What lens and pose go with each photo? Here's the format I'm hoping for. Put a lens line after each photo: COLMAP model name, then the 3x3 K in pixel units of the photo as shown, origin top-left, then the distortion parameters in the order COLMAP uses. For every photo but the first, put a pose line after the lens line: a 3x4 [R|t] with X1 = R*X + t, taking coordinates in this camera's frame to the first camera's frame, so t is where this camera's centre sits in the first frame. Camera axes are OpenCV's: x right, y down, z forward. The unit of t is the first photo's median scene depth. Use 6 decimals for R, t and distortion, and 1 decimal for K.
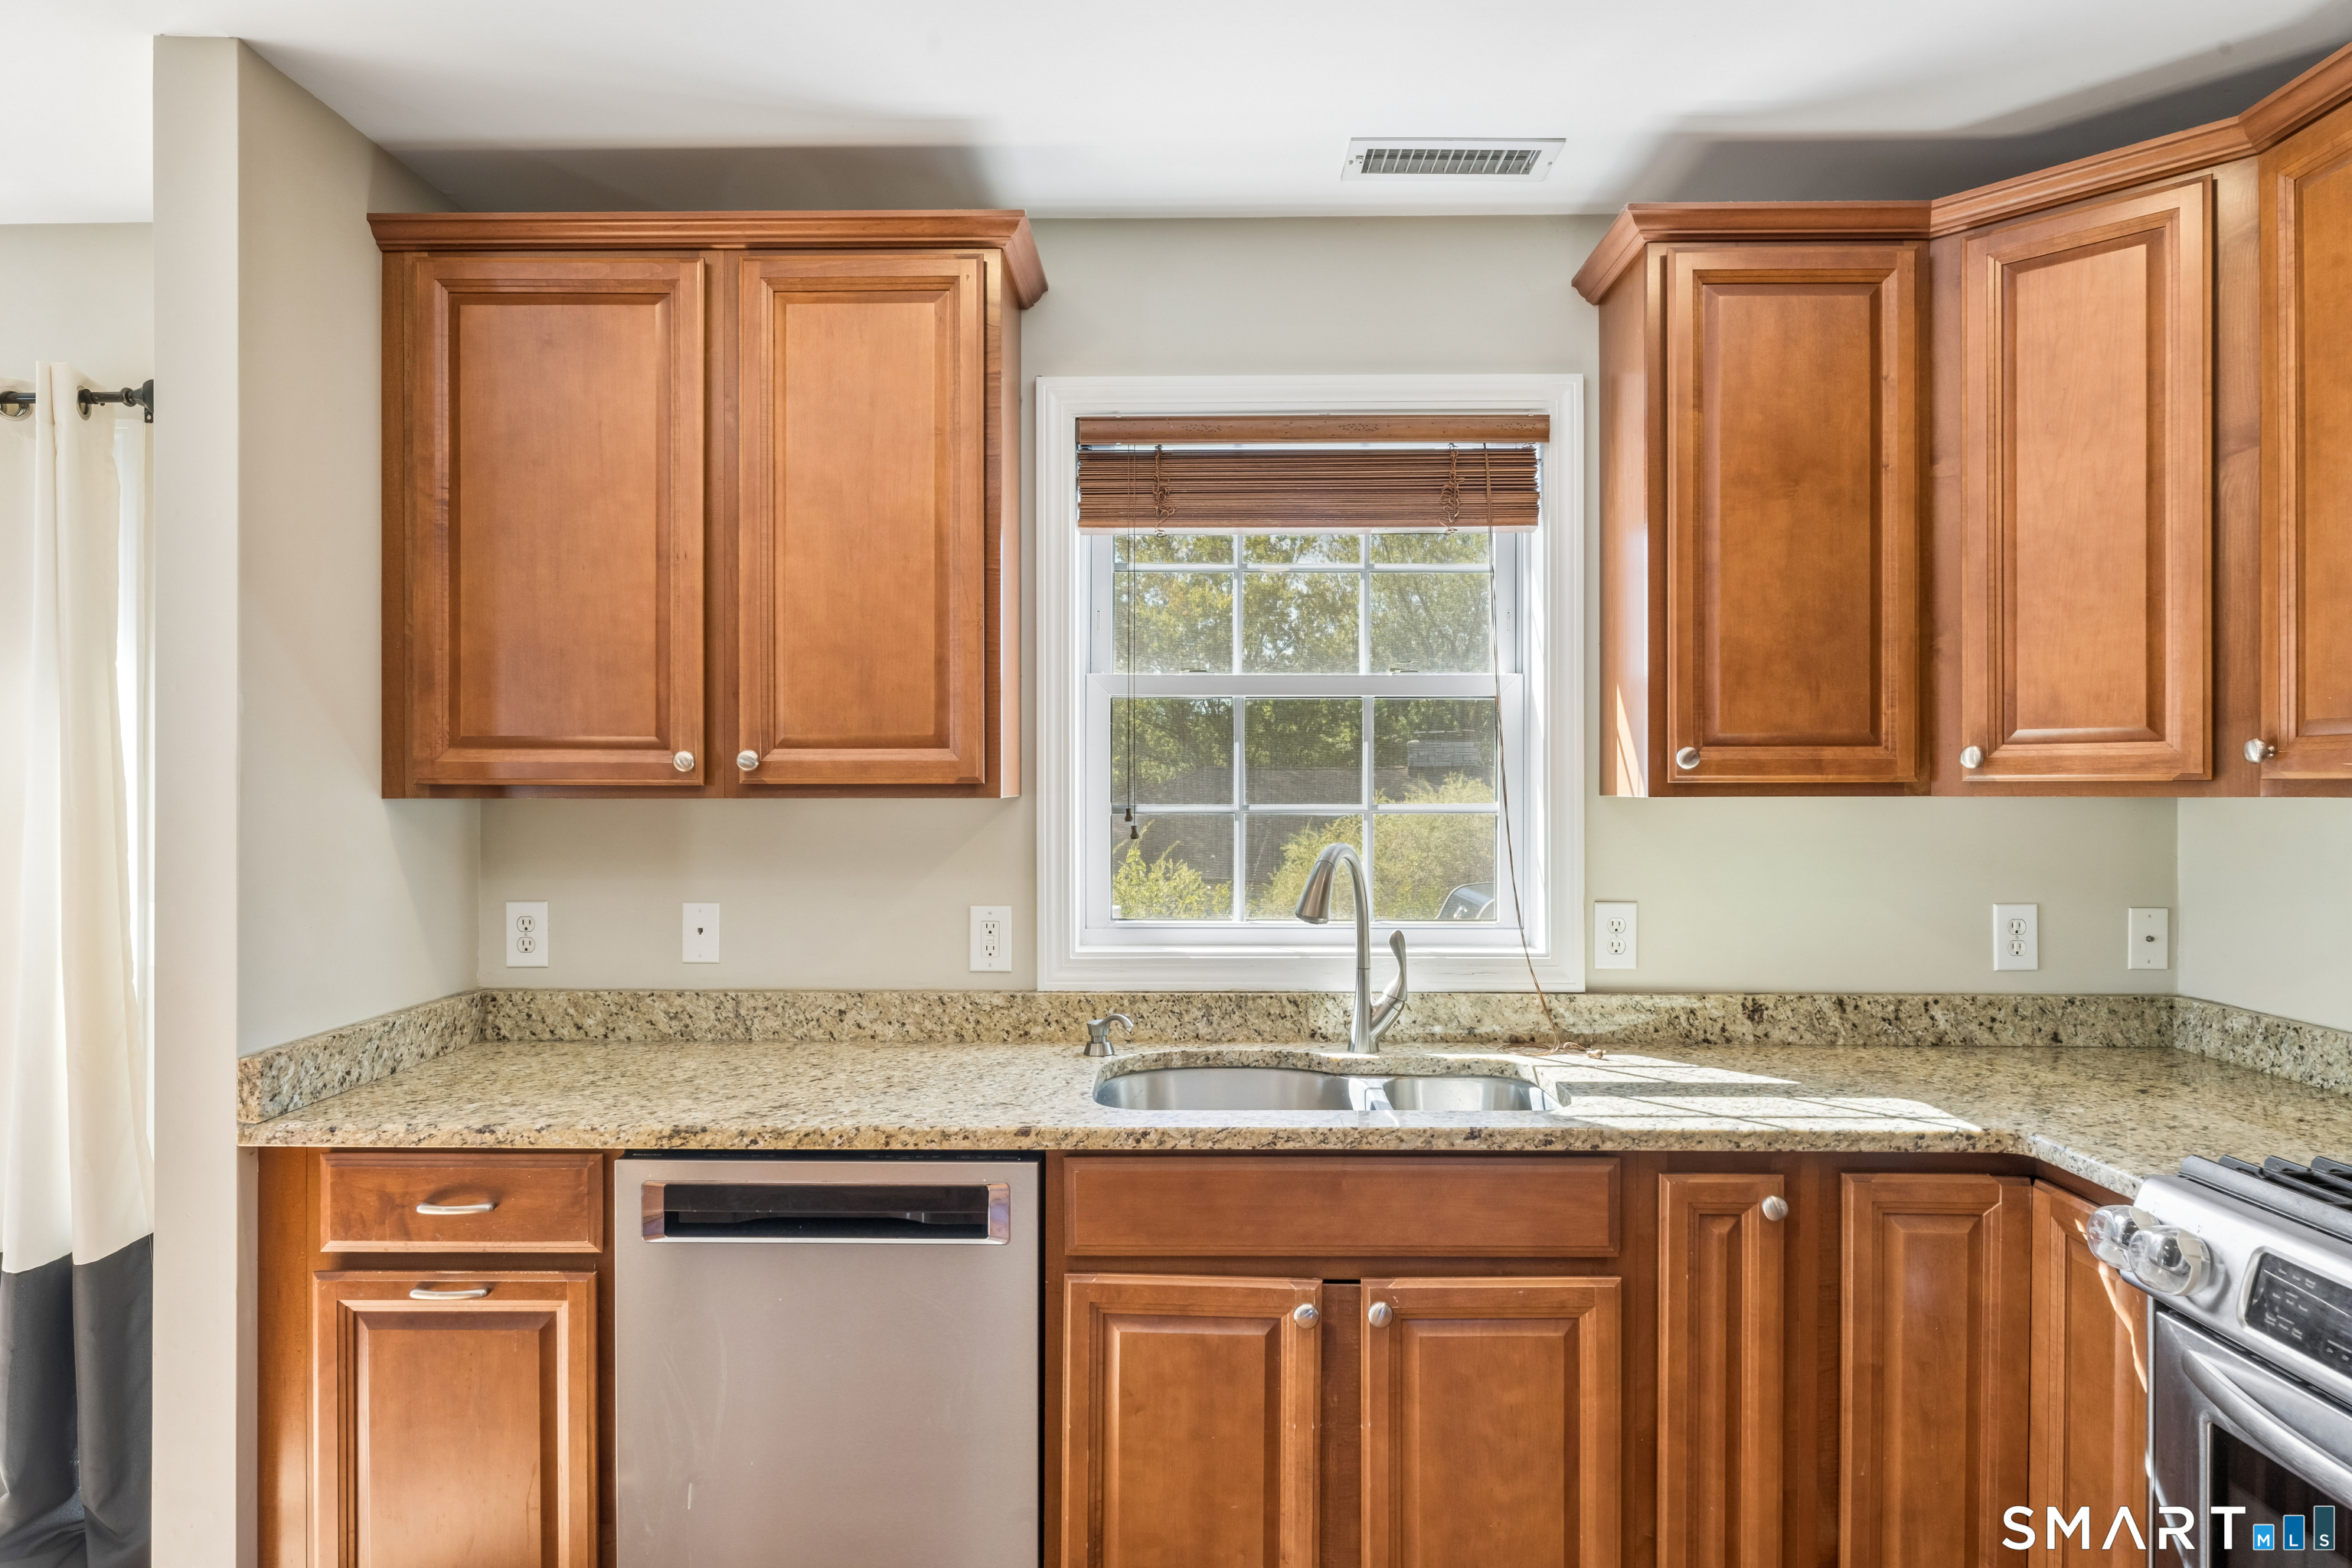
lens RADIAL K [[1408.4, 0, 1171.9], [0, 1408.4, 781.6], [0, 0, 1]] dist [-0.000312, -0.000755]
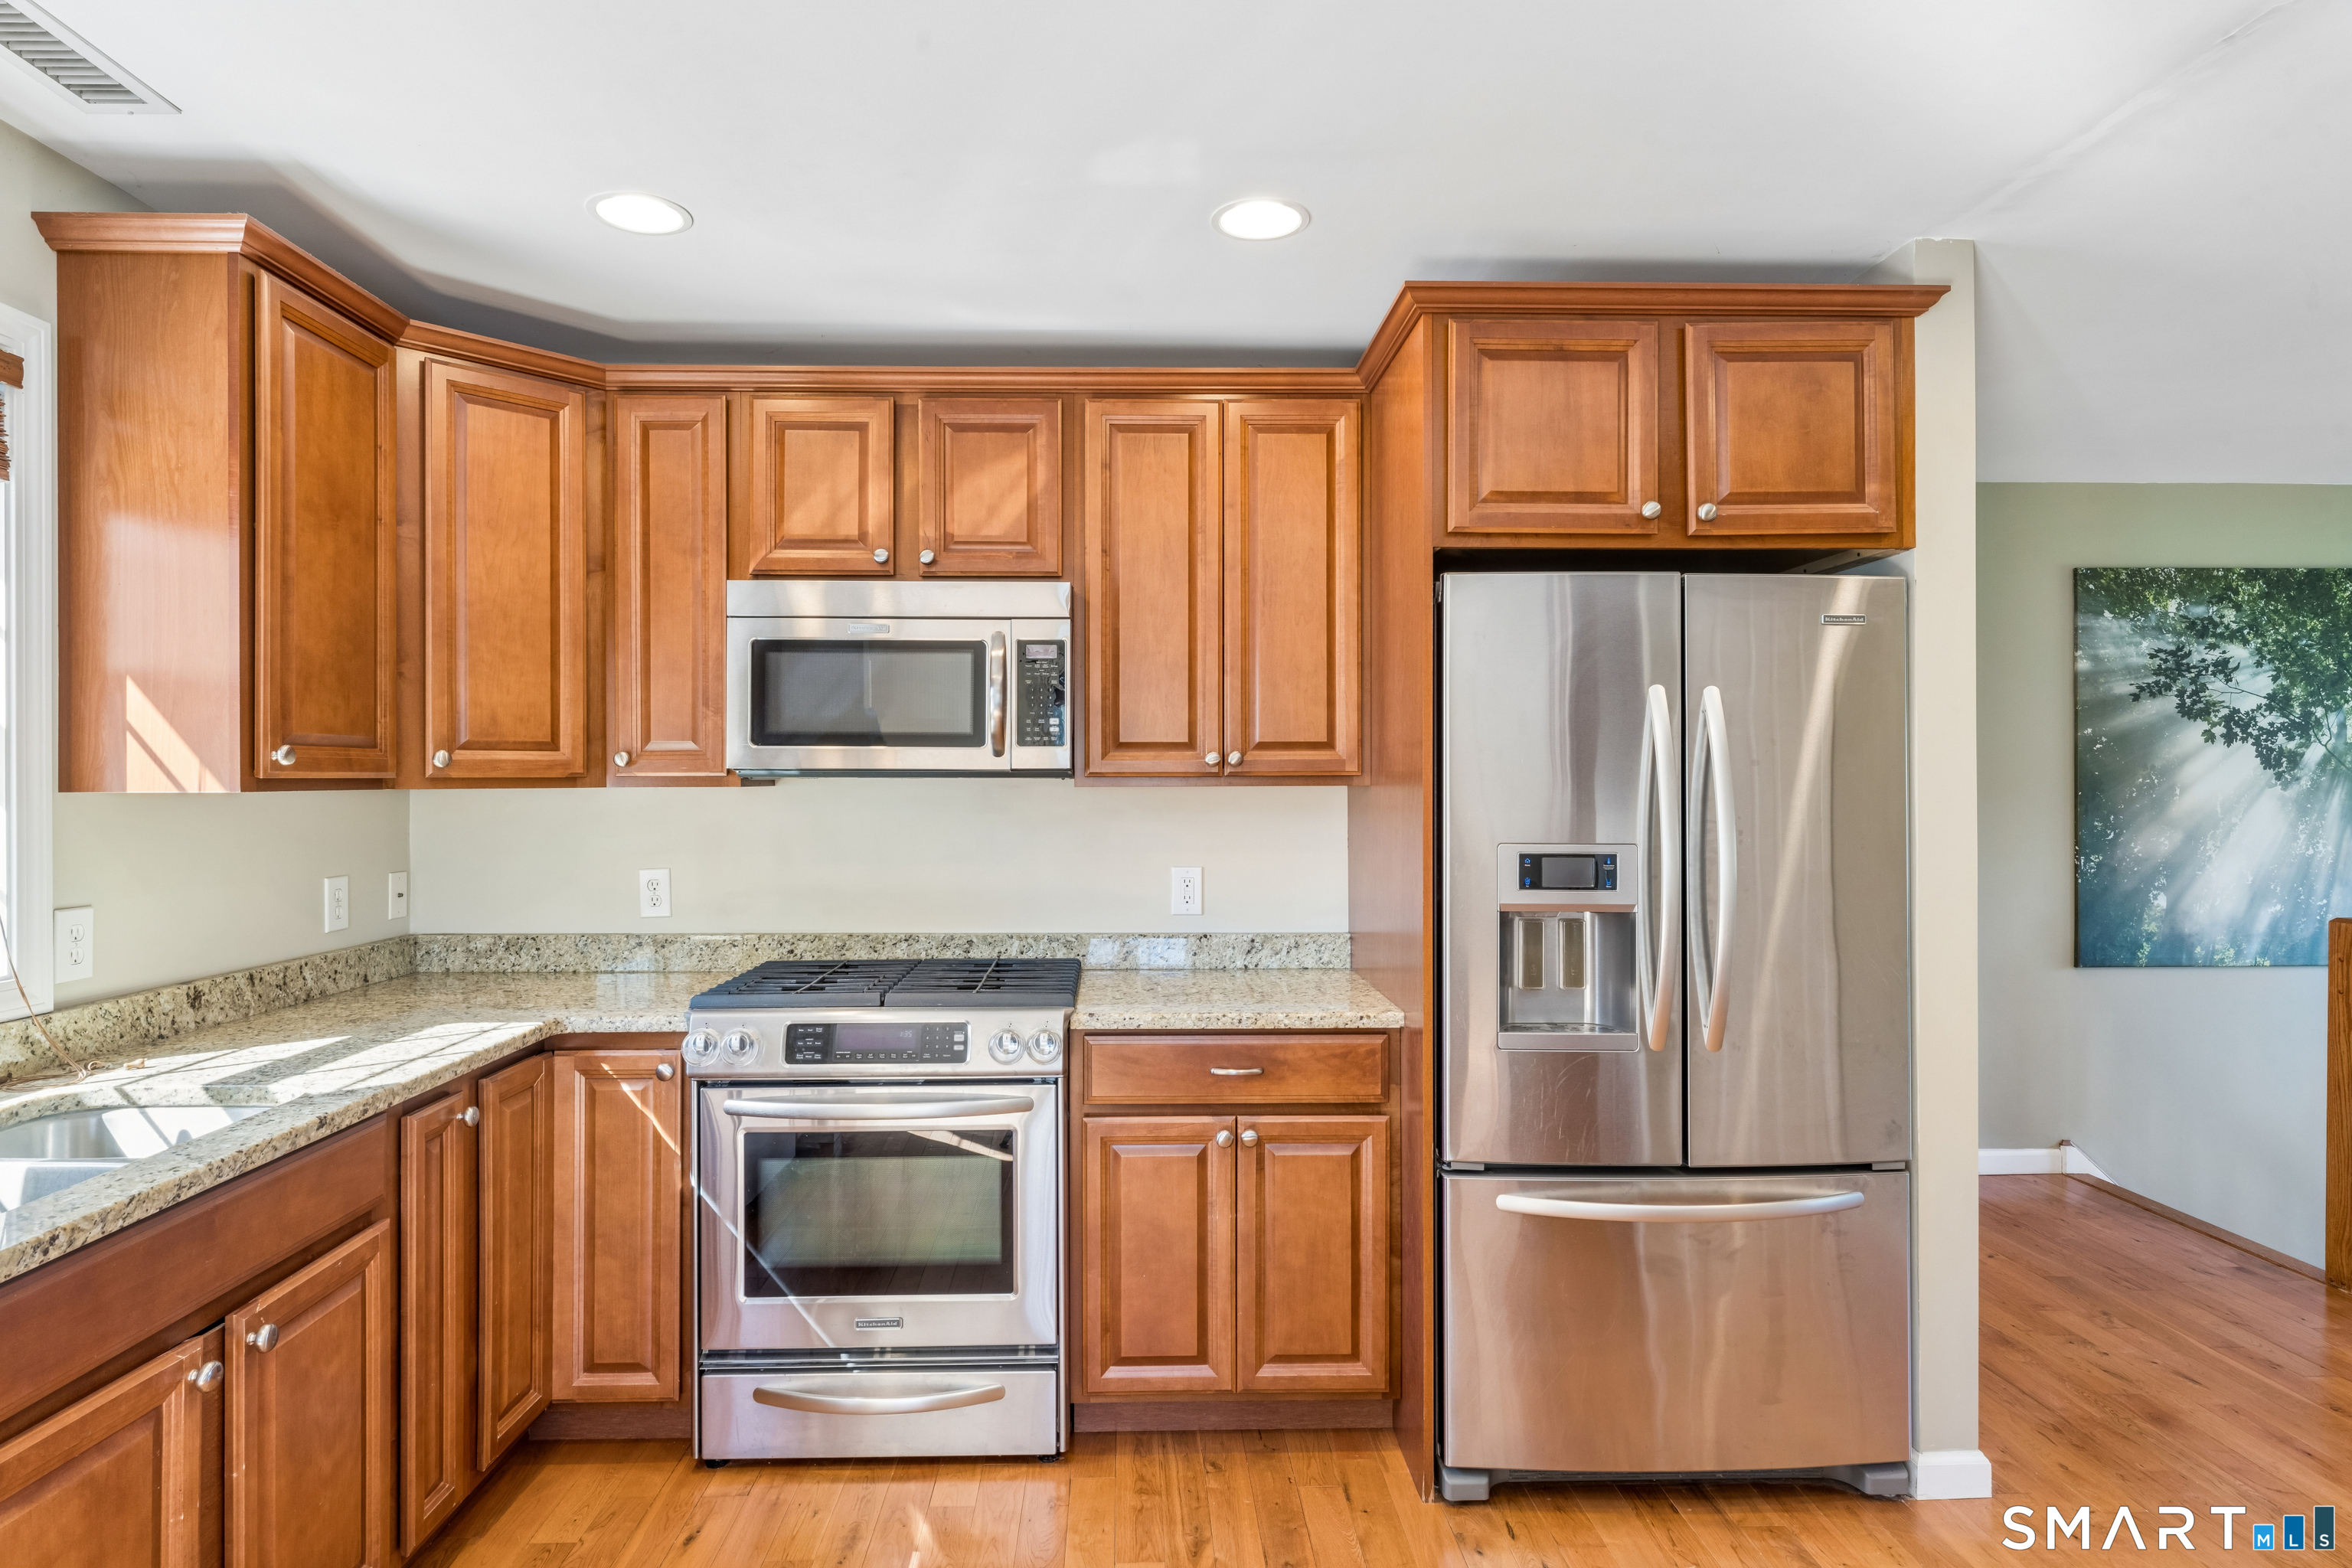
lens RADIAL K [[1255.7, 0, 1165.9], [0, 1255.7, 774.7], [0, 0, 1]] dist [0.004490, 0.001726]
pose [[-0.042226, 0.005046, 0.999095, -0.622742], [0.001509, 0.999986, -0.004987, 0.004122], [-0.999107, 0.001297, -0.042233, 0.369811]]
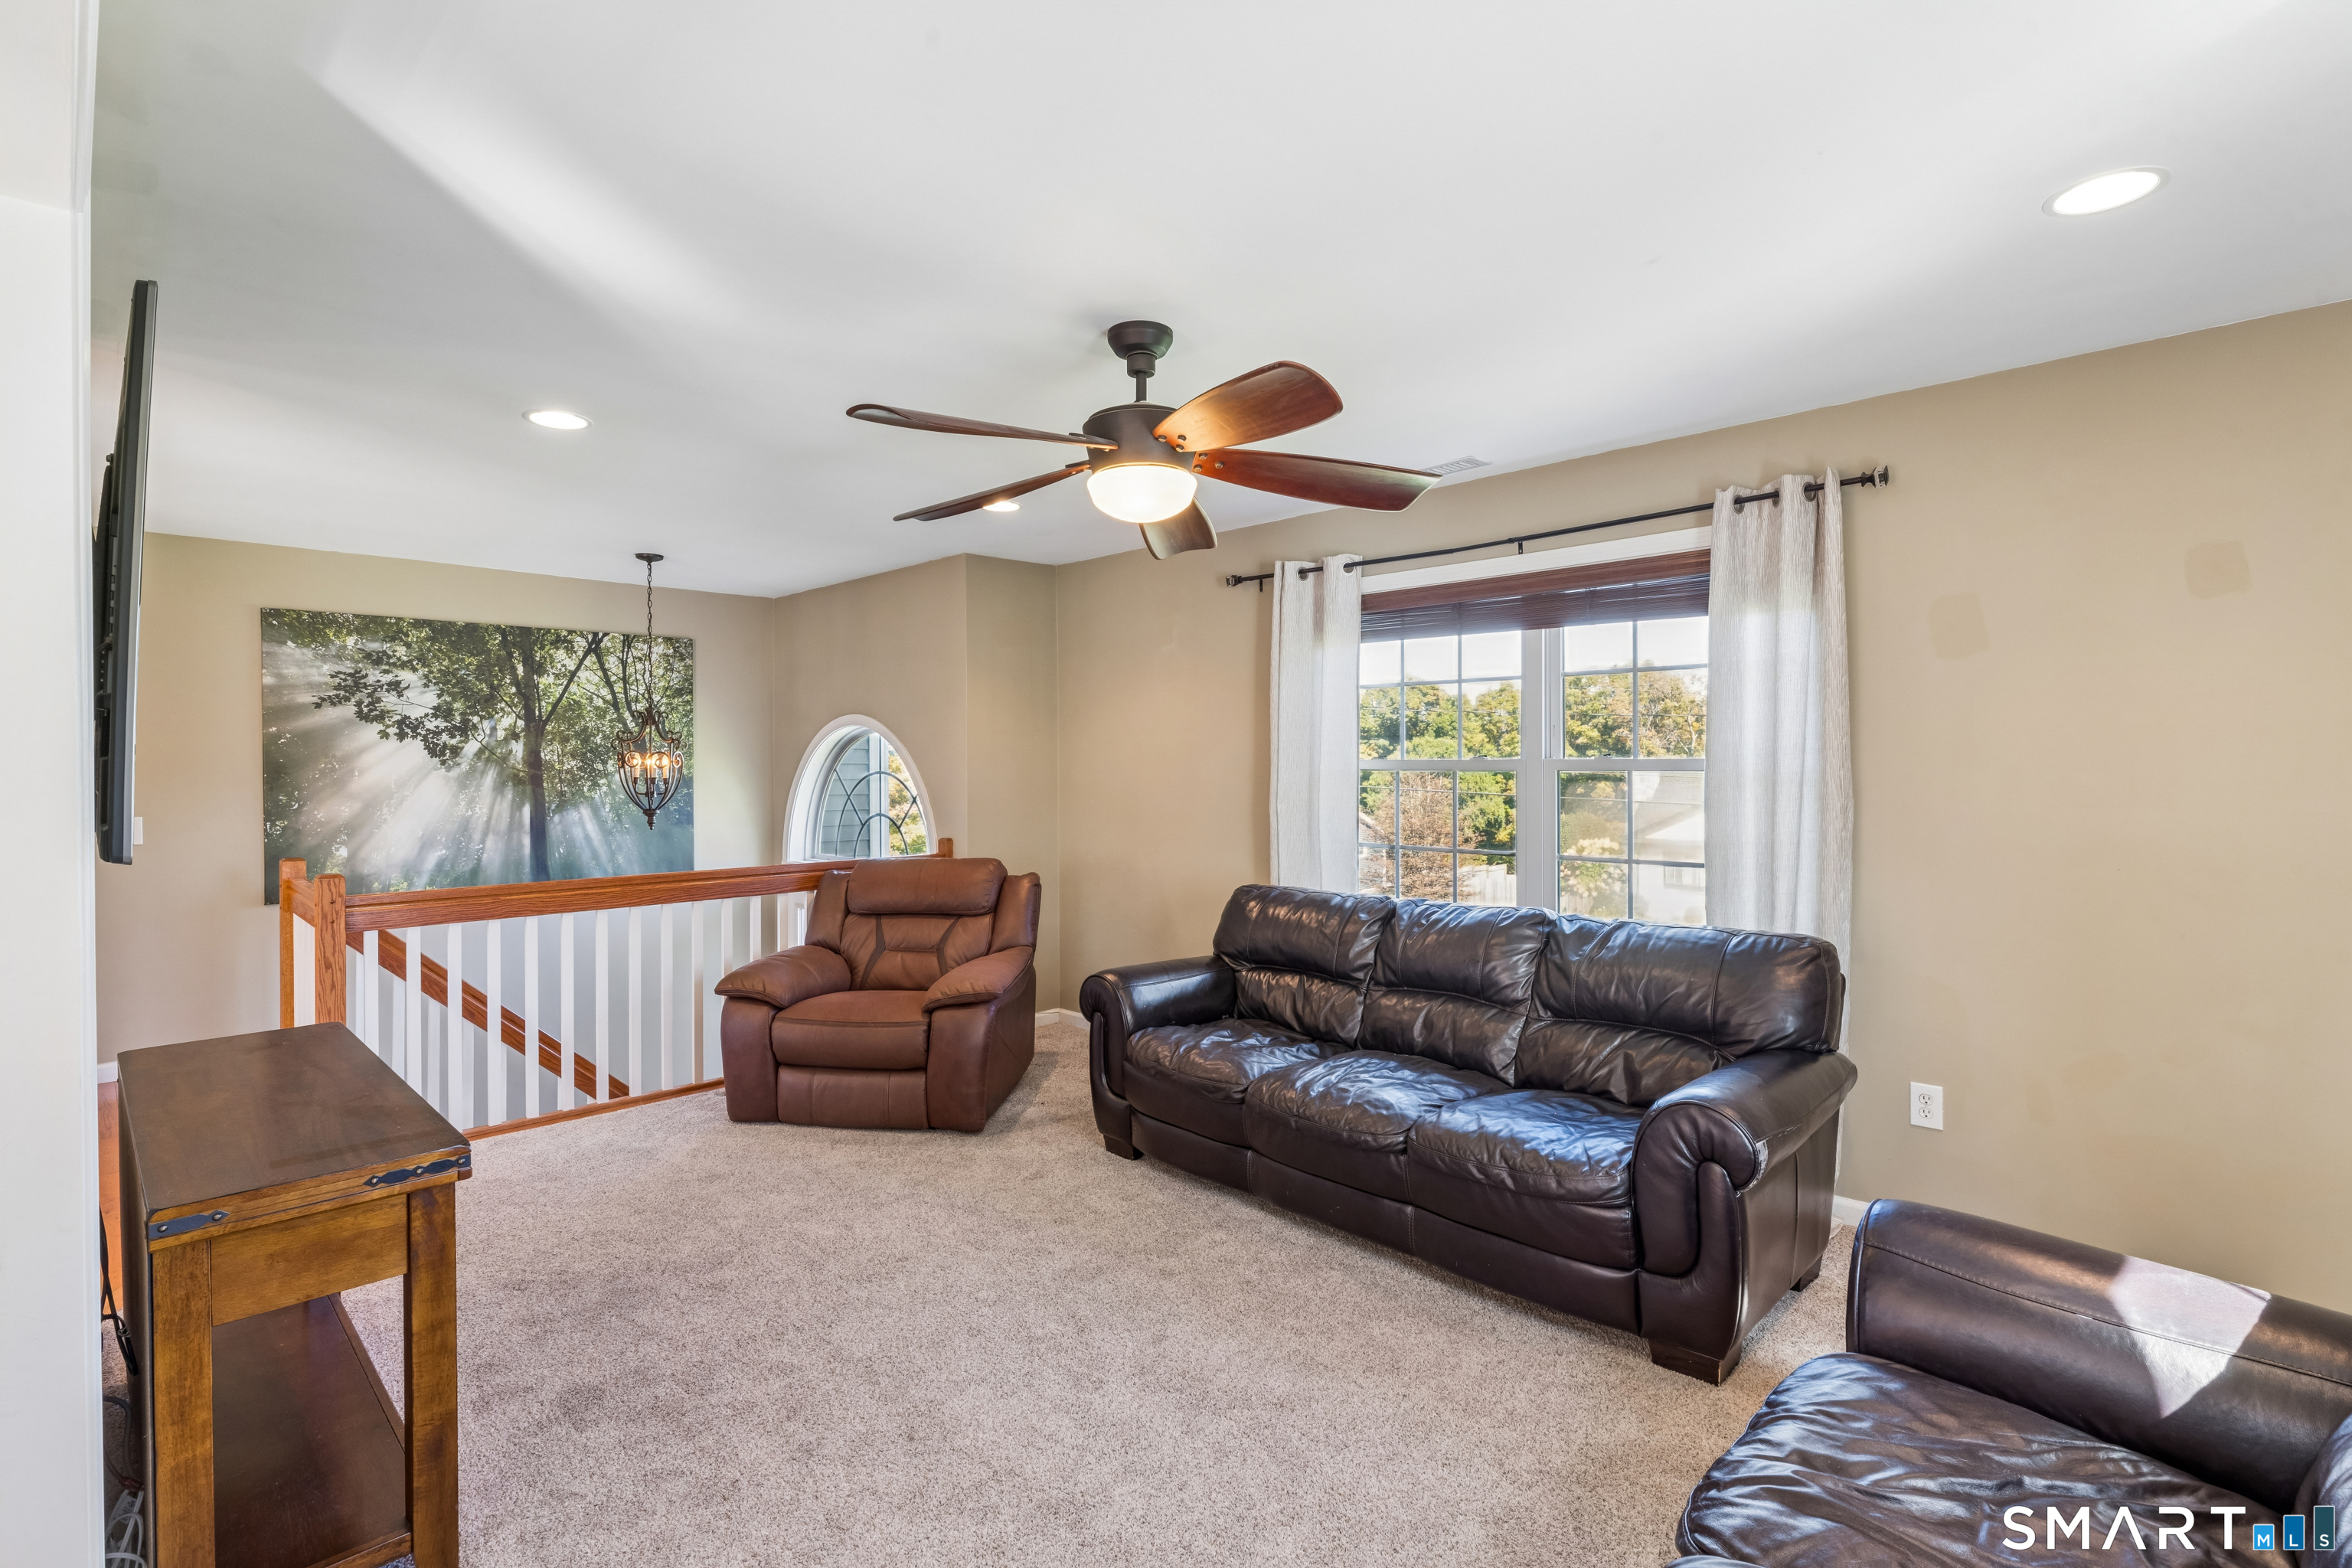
lens RADIAL K [[1085.9, 0, 1182.5], [0, 1085.9, 773.8], [0, 0, 1]] dist [-0.013394, 0.000115]
pose [[-0.720246, -0.000733, 0.693718, -1.688140], [0.006962, 0.999941, 0.008286, 0.016833], [-0.693683, 0.010797, -0.720199, -0.866062]]
